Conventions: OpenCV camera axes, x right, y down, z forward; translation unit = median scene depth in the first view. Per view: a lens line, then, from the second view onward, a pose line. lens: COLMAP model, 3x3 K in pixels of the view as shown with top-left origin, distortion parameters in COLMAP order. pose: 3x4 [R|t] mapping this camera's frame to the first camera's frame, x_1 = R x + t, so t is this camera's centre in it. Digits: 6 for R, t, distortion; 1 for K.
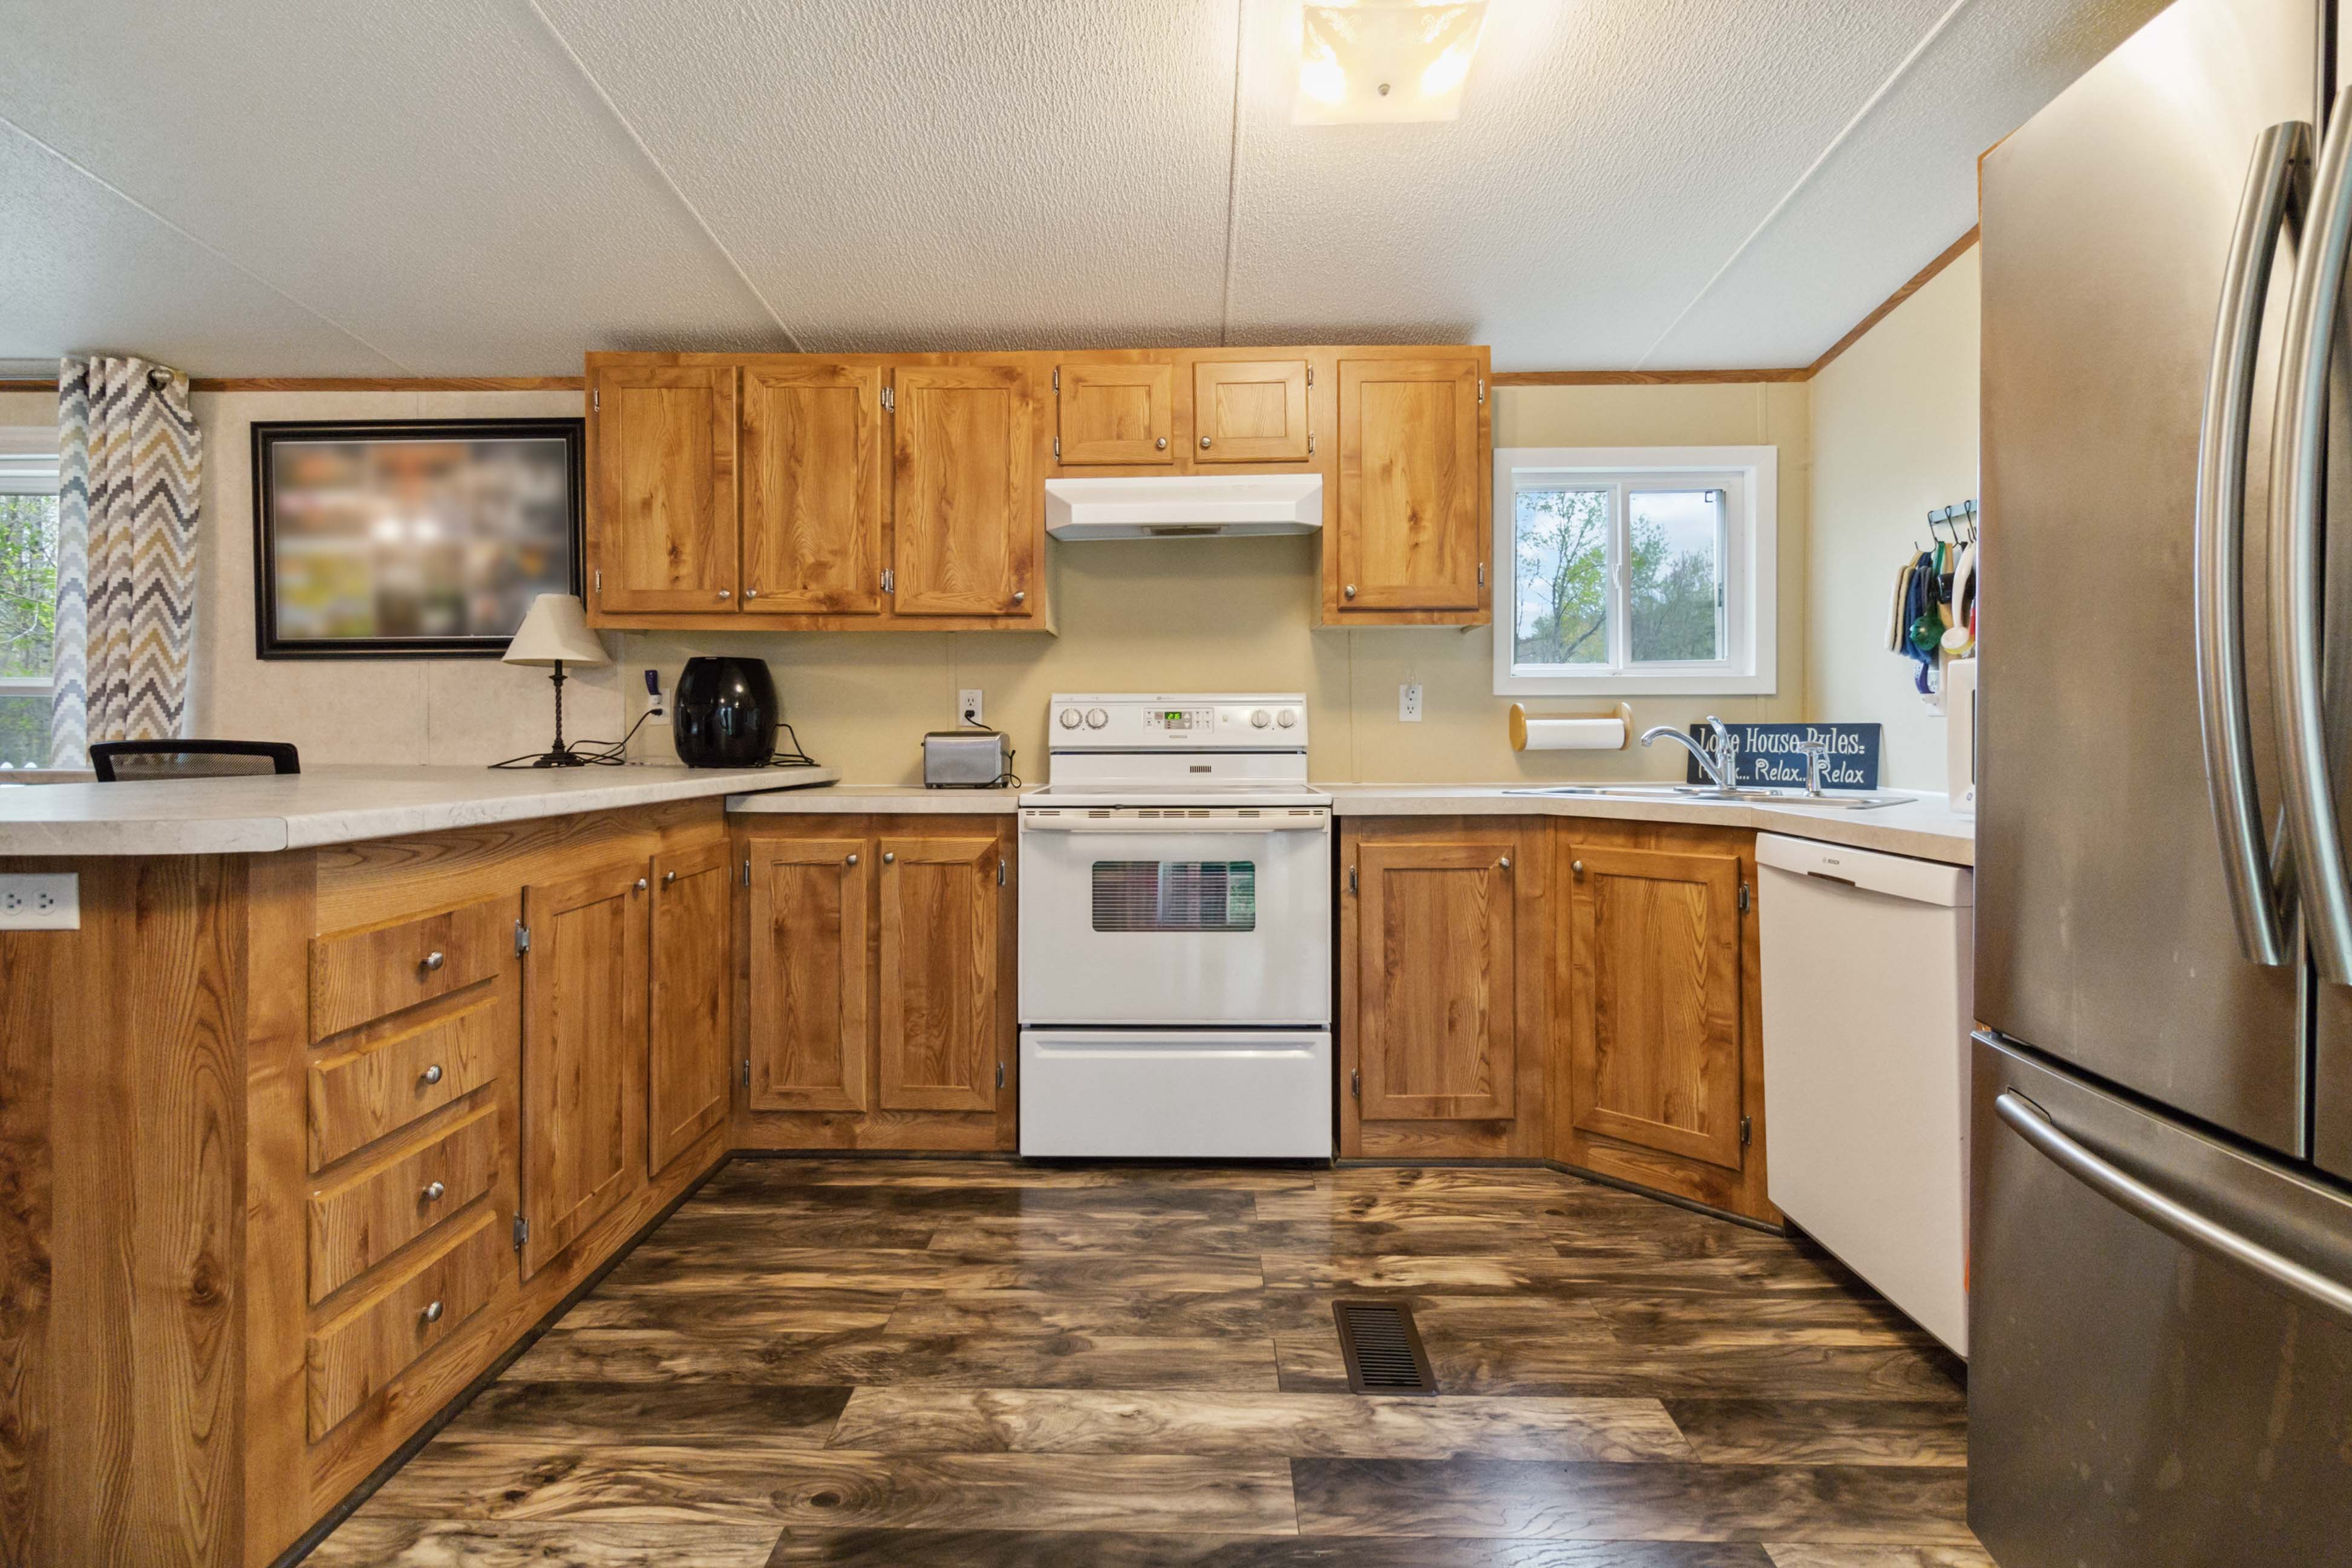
lens RADIAL K [[1107.7, 0, 1160.2], [0, 1107.7, 734.9], [0, 0, 1]] dist [0.000496, 0.000937]
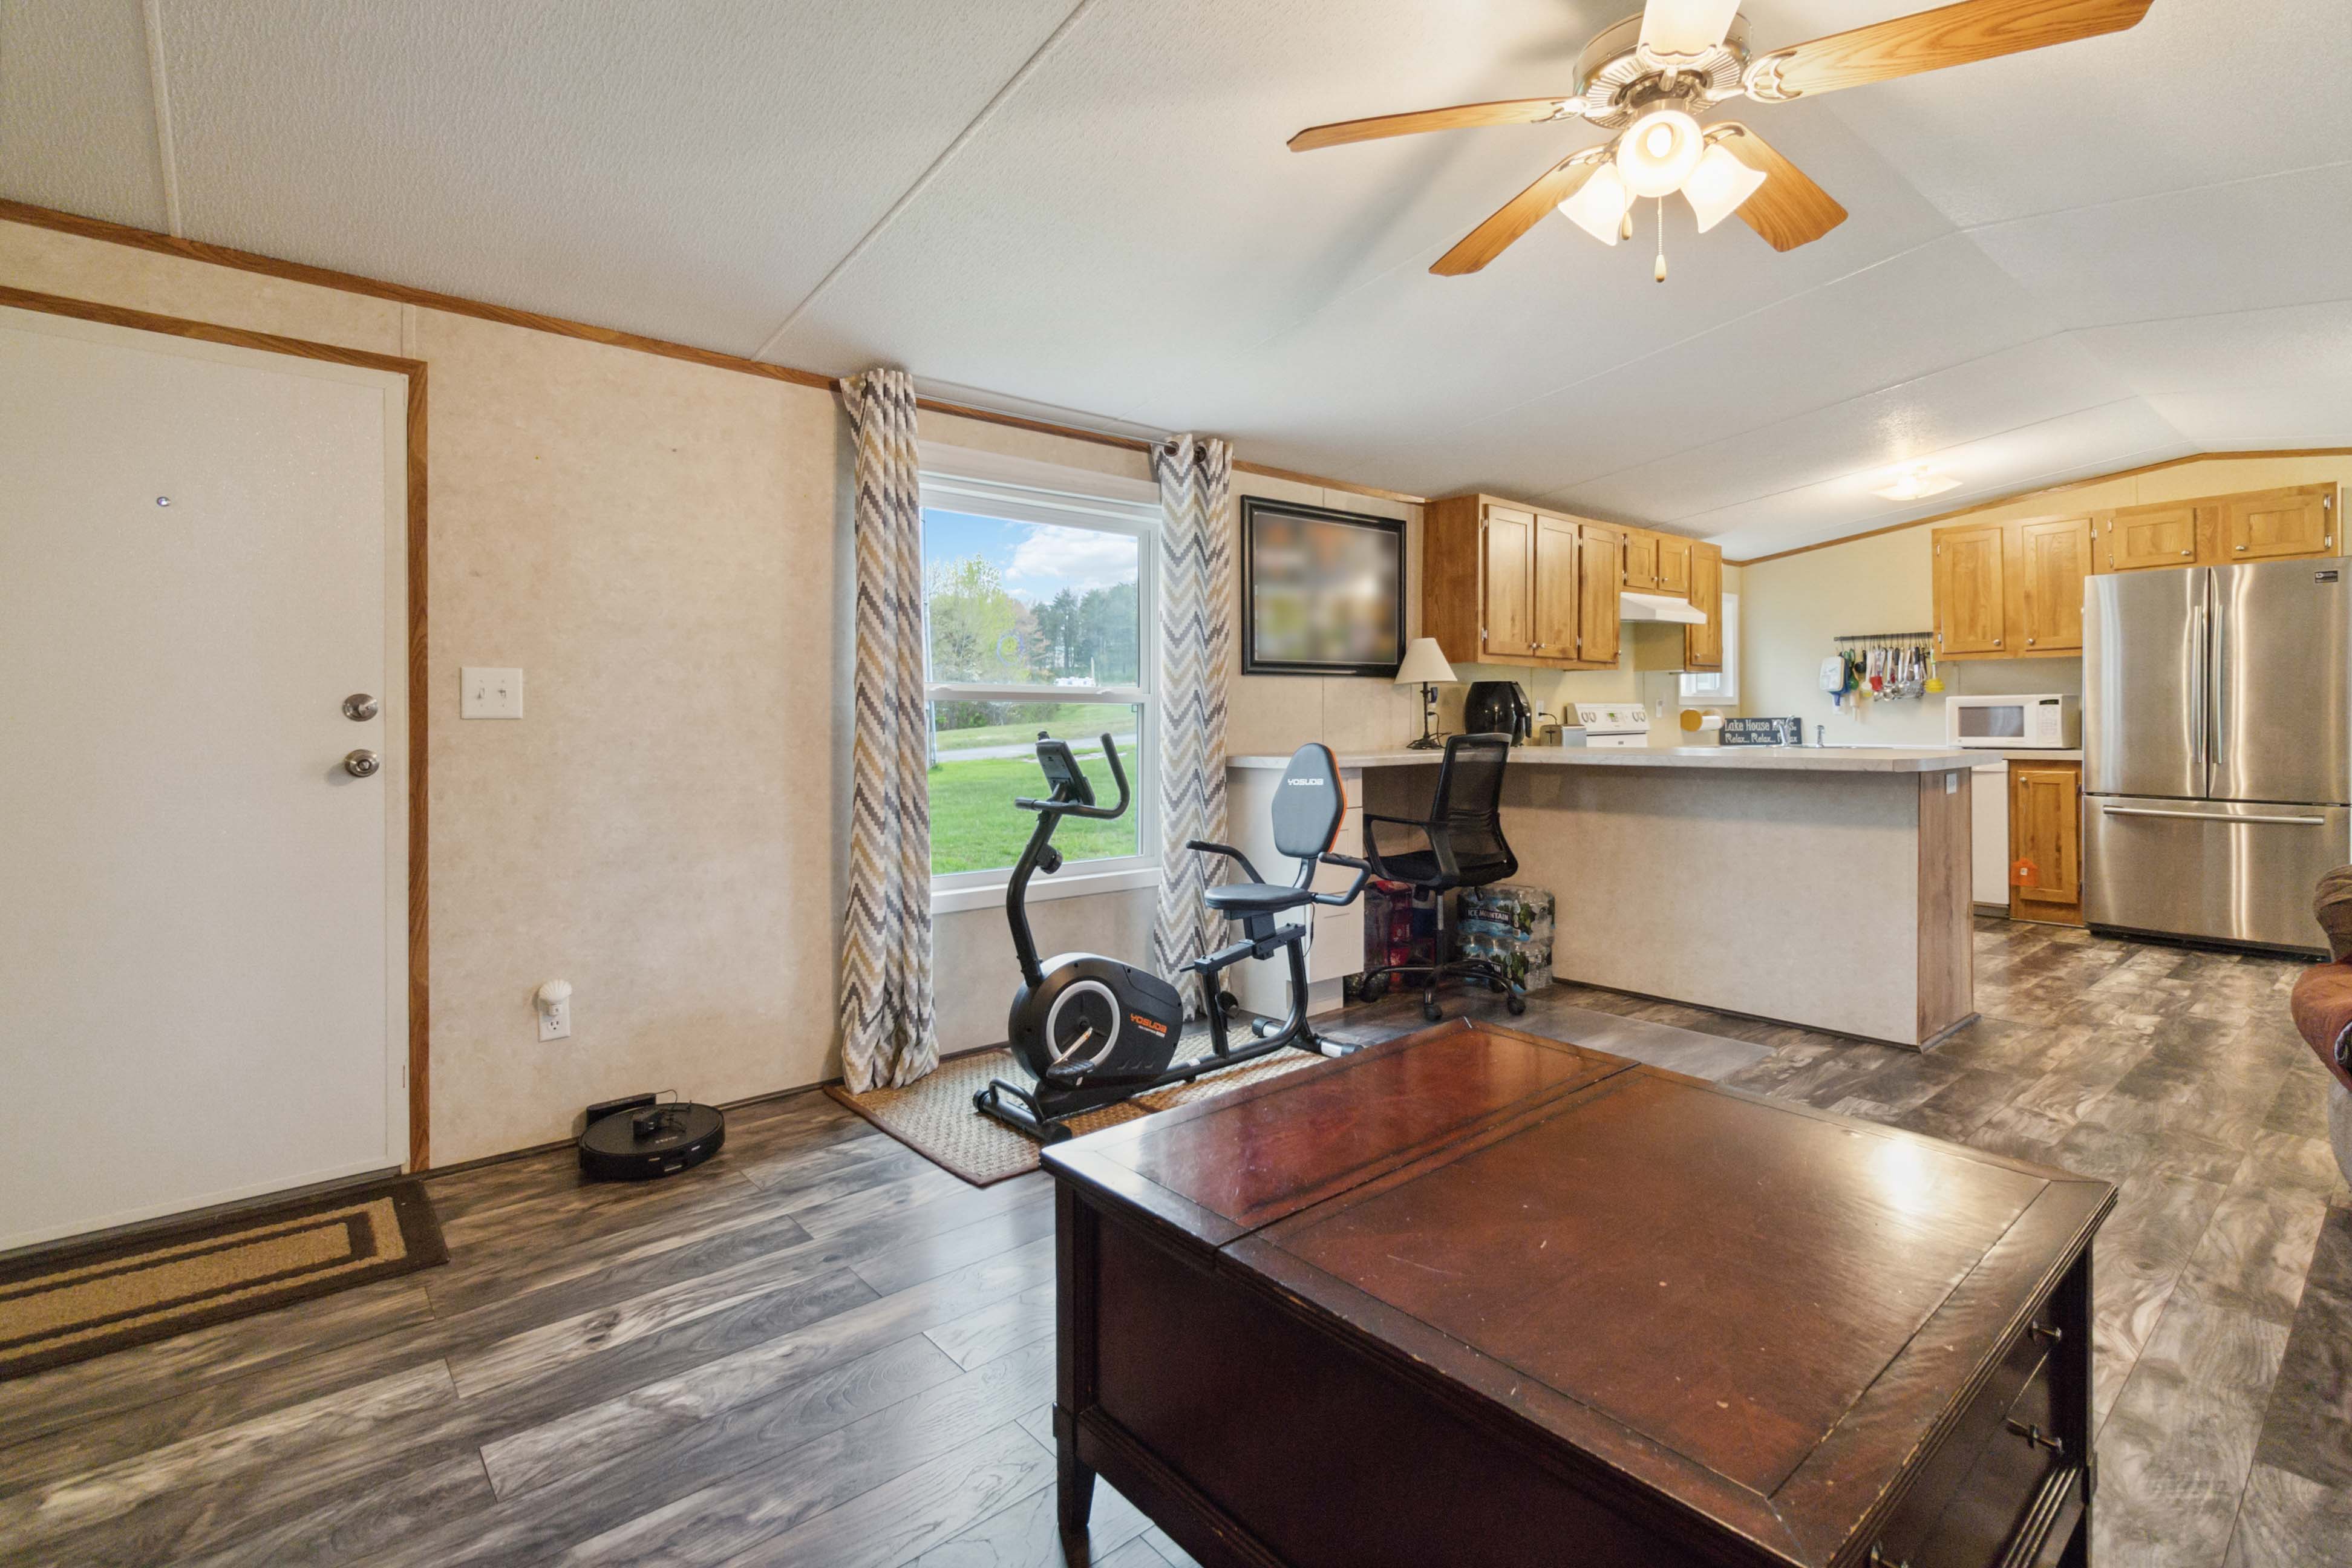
lens RADIAL K [[1107.7, 0, 1163.9], [0, 1107.7, 725.2], [0, 0, 1]] dist [0.000496, 0.000937]
pose [[0.750397, -0.009632, 0.660917, -2.209028], [0.011824, 0.999929, 0.001148, -0.014031], [-0.660882, 0.006953, 0.750458, 0.097679]]
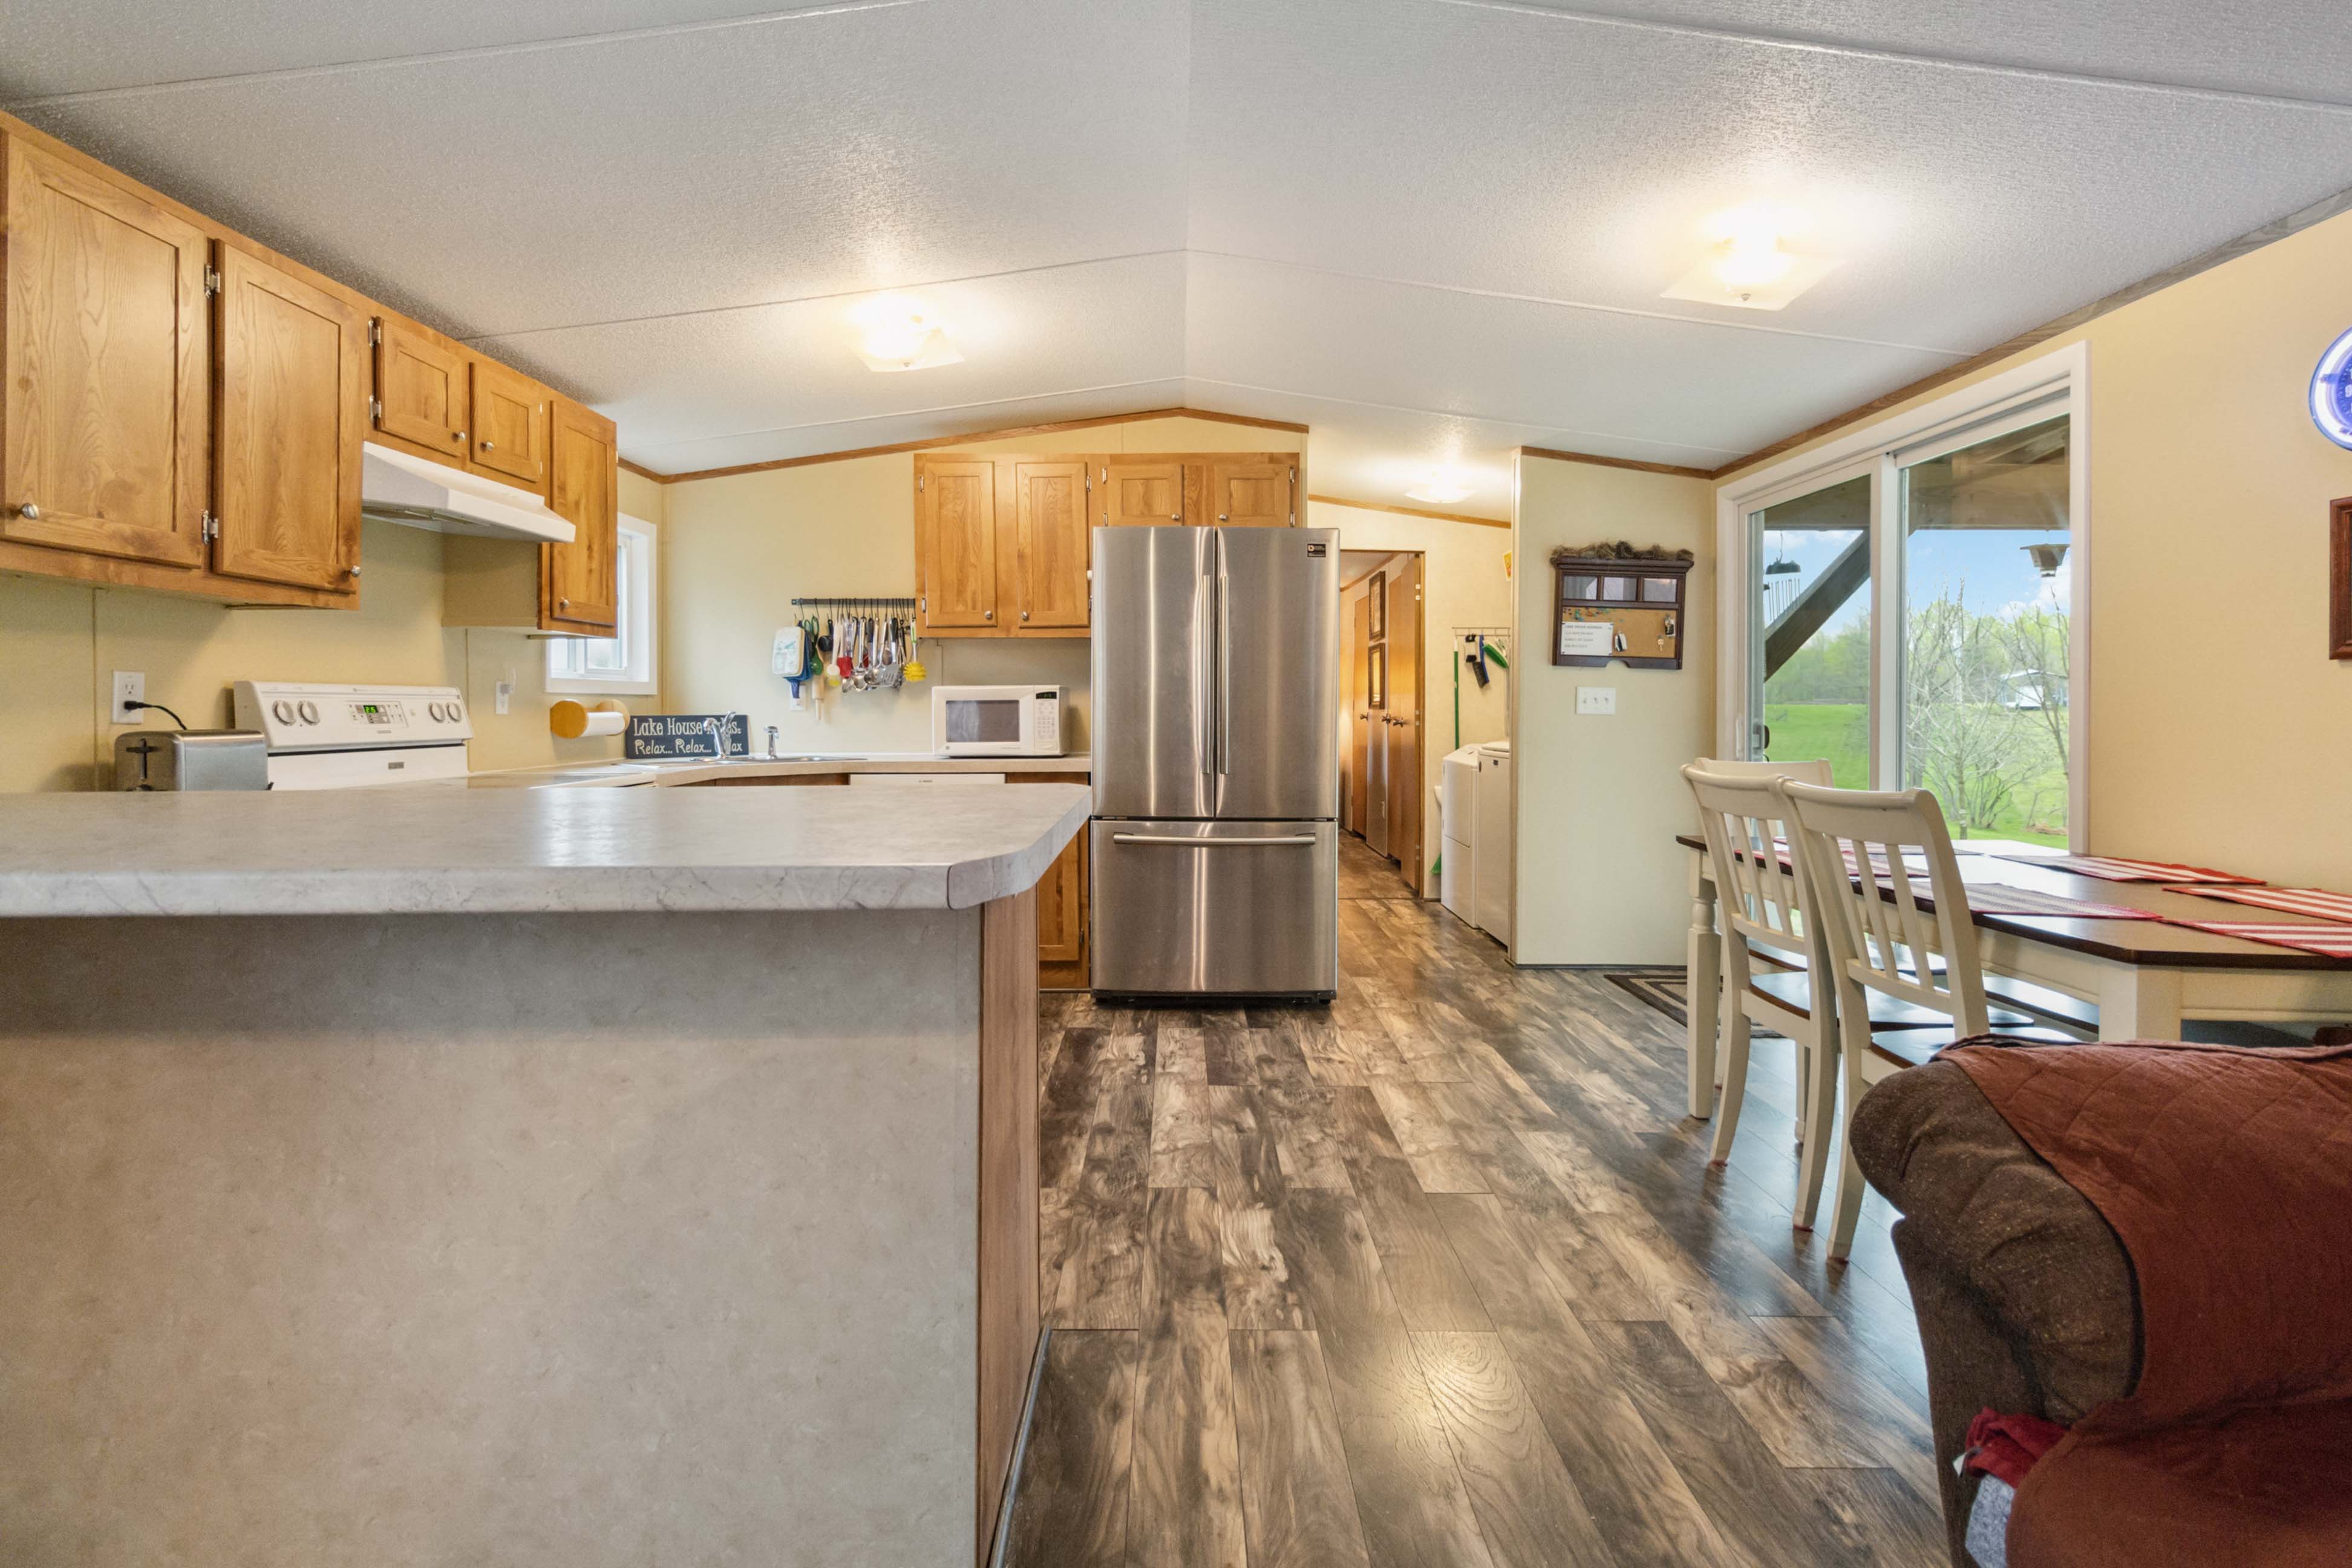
lens RADIAL K [[1107.7, 0, 1179.1], [0, 1107.7, 714.2], [0, 0, 1]] dist [0.000496, 0.000937]
pose [[-0.025278, -0.003679, 0.999674, -1.125529], [0.008883, 0.999953, 0.003905, -0.013050], [-0.999641, 0.008979, -0.025244, 0.425065]]
